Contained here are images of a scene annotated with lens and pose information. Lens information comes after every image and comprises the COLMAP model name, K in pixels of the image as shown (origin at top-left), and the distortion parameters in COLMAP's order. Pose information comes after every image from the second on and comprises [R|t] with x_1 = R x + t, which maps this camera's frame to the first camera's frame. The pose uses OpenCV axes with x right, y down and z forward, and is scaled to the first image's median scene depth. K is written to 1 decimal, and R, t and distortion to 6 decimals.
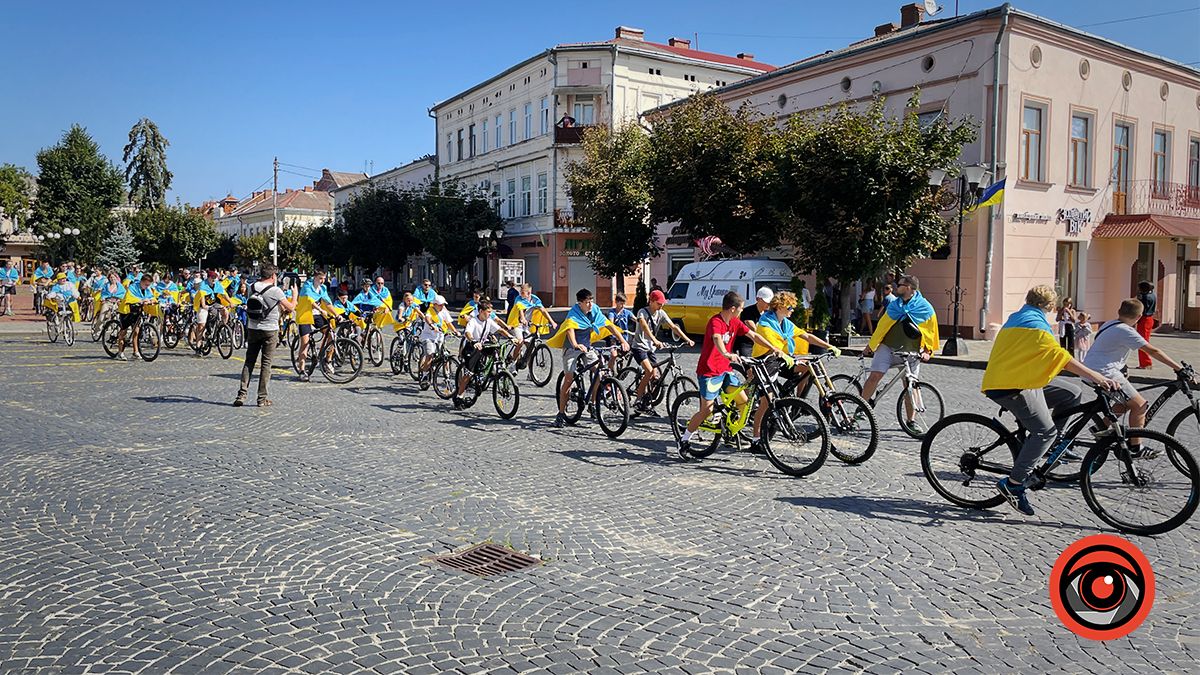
lens RADIAL K [[996.8, 0, 600.0], [0, 996.8, 337.5], [0, 0, 1]] dist [0.091841, -0.137089]
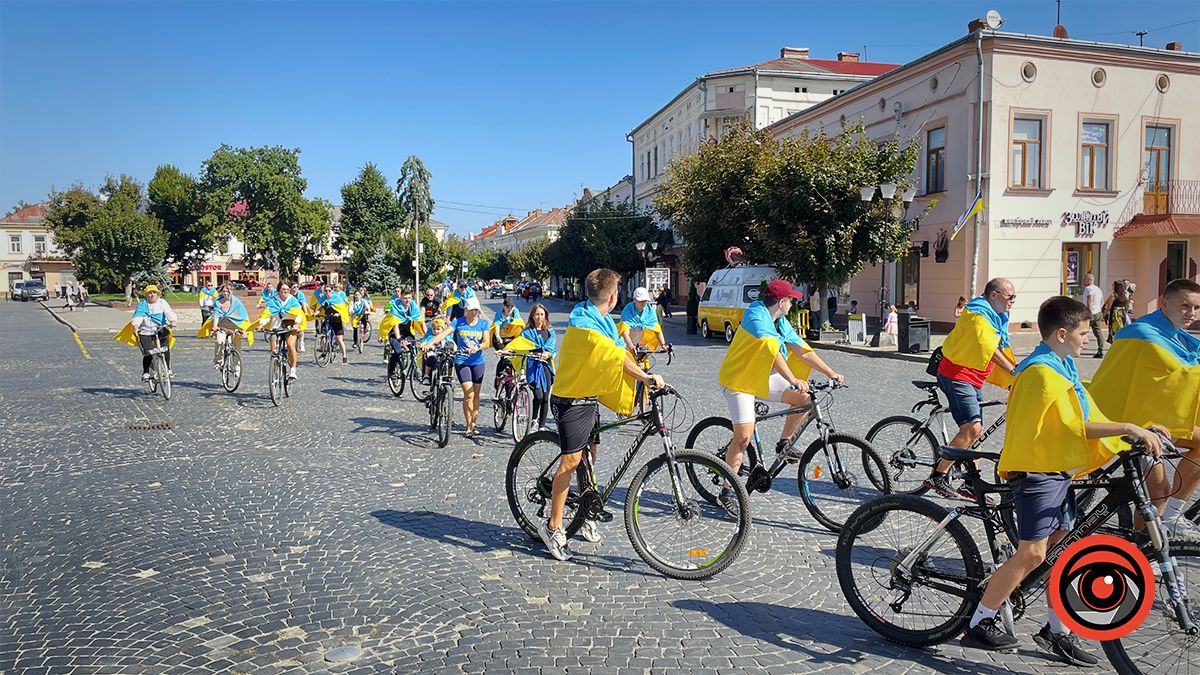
lens RADIAL K [[971.6, 0, 599.2], [0, 971.6, 369.0], [0, 0, 1]] dist [0.092707, -0.135904]
pose [[0.955556, 0.010812, -0.294610, 0.253366], [-0.002681, 0.999605, 0.027989, 0.008337], [0.294796, -0.025955, 0.955208, -0.120349]]
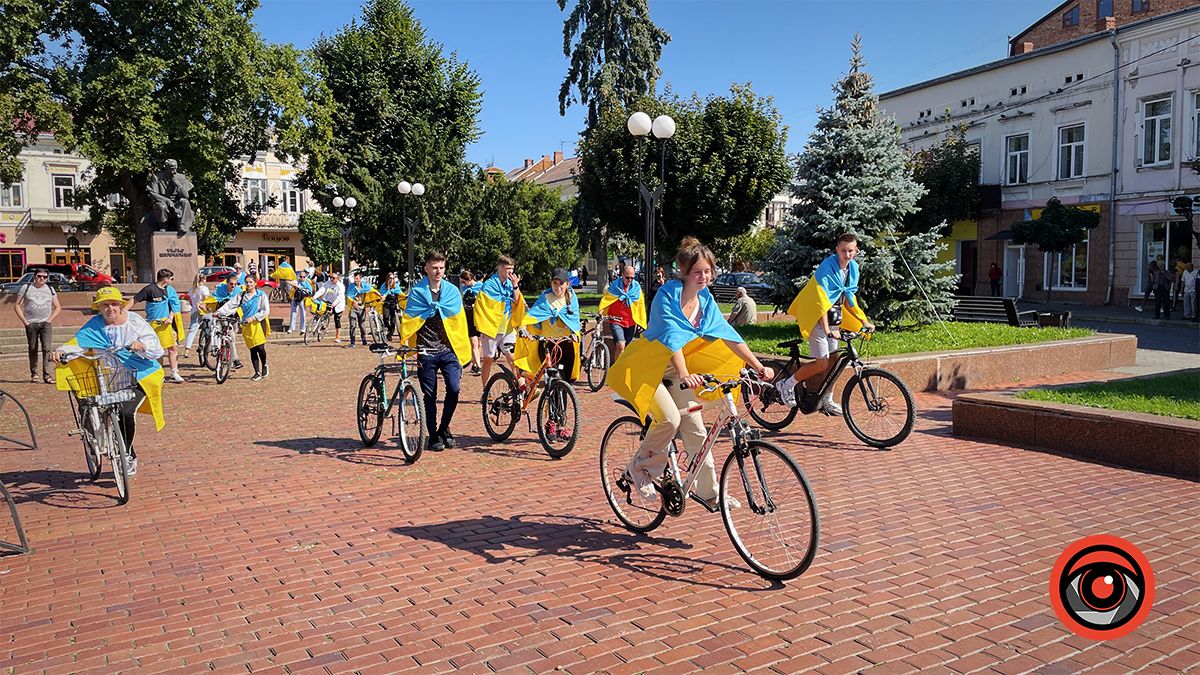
lens RADIAL K [[996.8, 0, 600.0], [0, 996.8, 337.5], [0, 0, 1]] dist [0.091841, -0.137089]
pose [[0.990691, -0.004227, -0.136064, -0.947237], [0.005215, 0.999963, 0.006903, -0.099931], [0.136030, -0.007549, 0.990676, 1.413453]]
